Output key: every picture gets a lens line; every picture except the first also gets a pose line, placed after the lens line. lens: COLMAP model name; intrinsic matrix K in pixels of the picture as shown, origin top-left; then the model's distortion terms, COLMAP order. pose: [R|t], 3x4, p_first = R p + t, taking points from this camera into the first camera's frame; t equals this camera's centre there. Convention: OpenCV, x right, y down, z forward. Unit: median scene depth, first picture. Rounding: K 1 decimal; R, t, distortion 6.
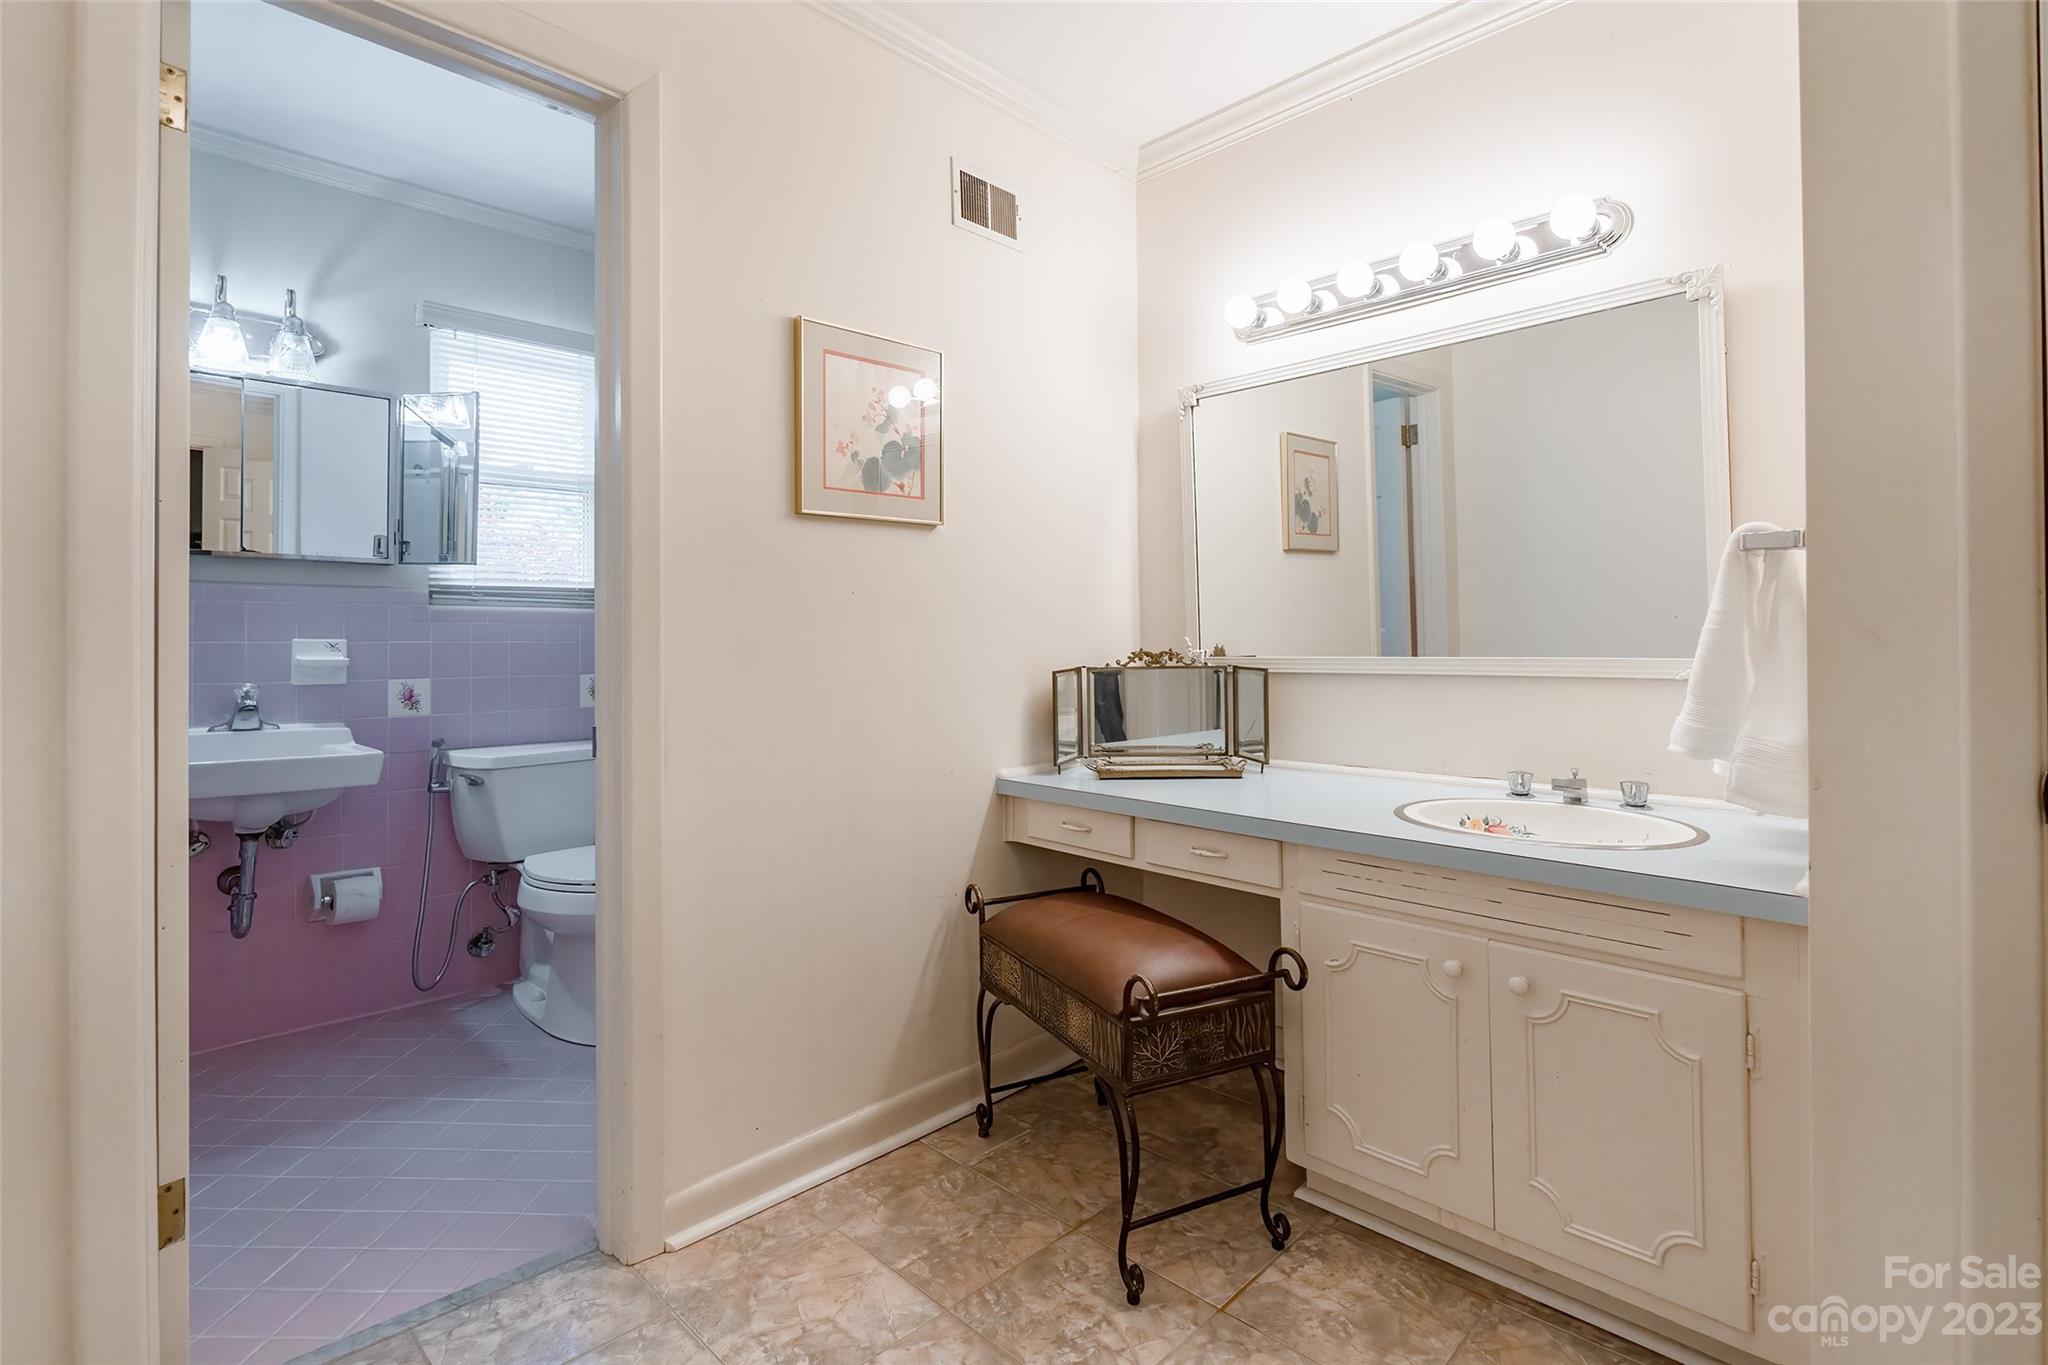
lens RADIAL K [[962.4, 0, 1017.2], [0, 962.4, 621.6], [0, 0, 1]] dist [-0.012770, -0.000613]
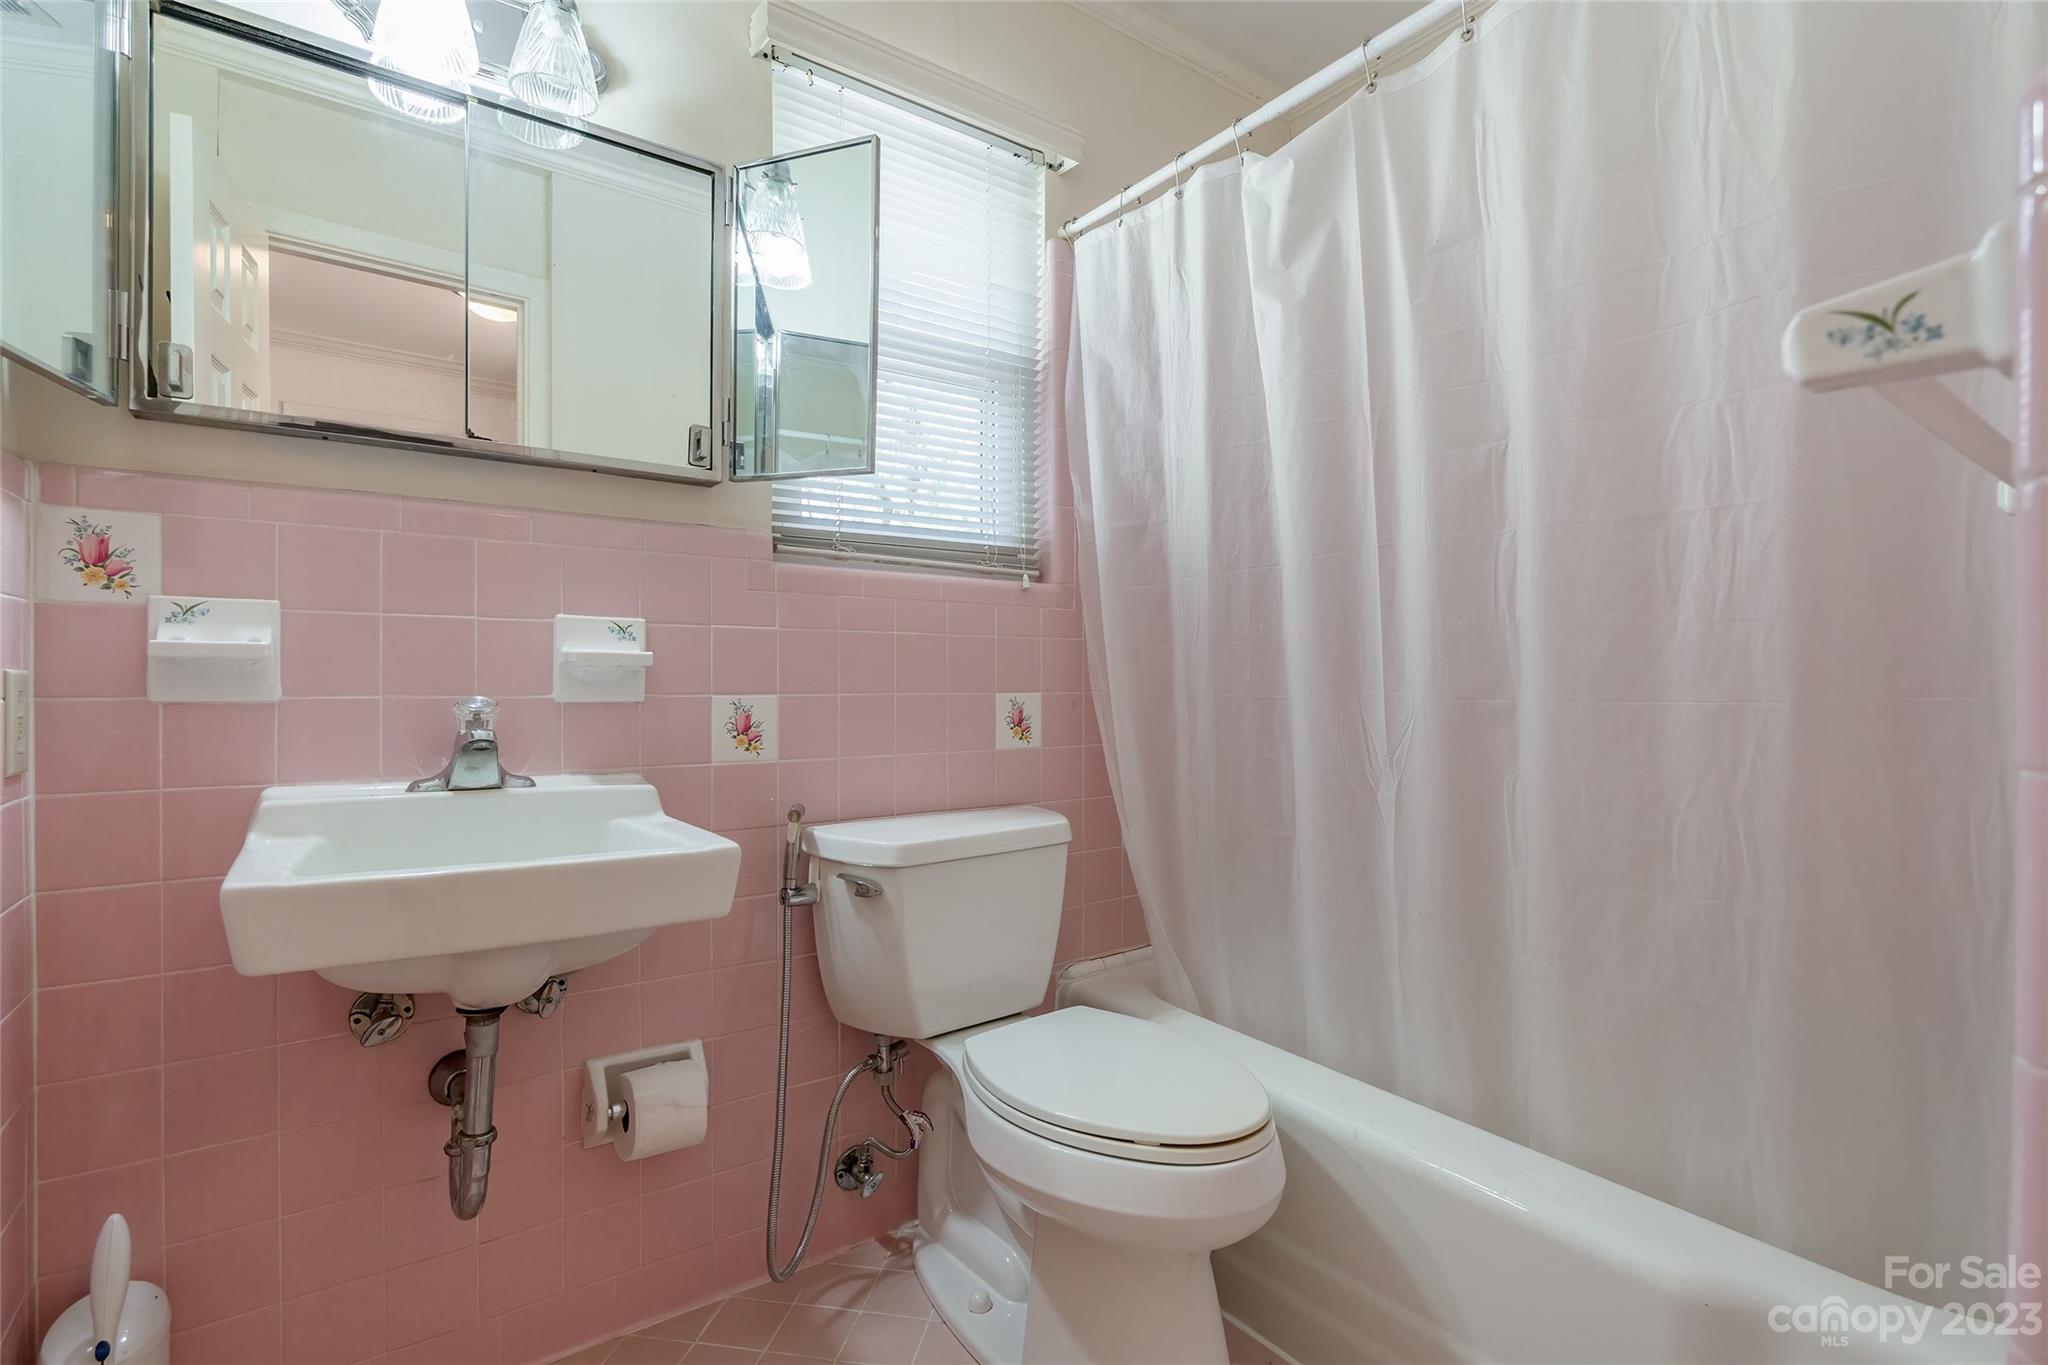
lens RADIAL K [[962.4, 0, 1025.2], [0, 962.4, 681.4], [0, 0, 1]] dist [-0.012770, -0.000613]
pose [[0.986908, 0.014352, -0.160647, -0.402978], [-0.009695, 0.999511, 0.029740, 0.035663], [0.160995, -0.027793, 0.986564, 0.501455]]
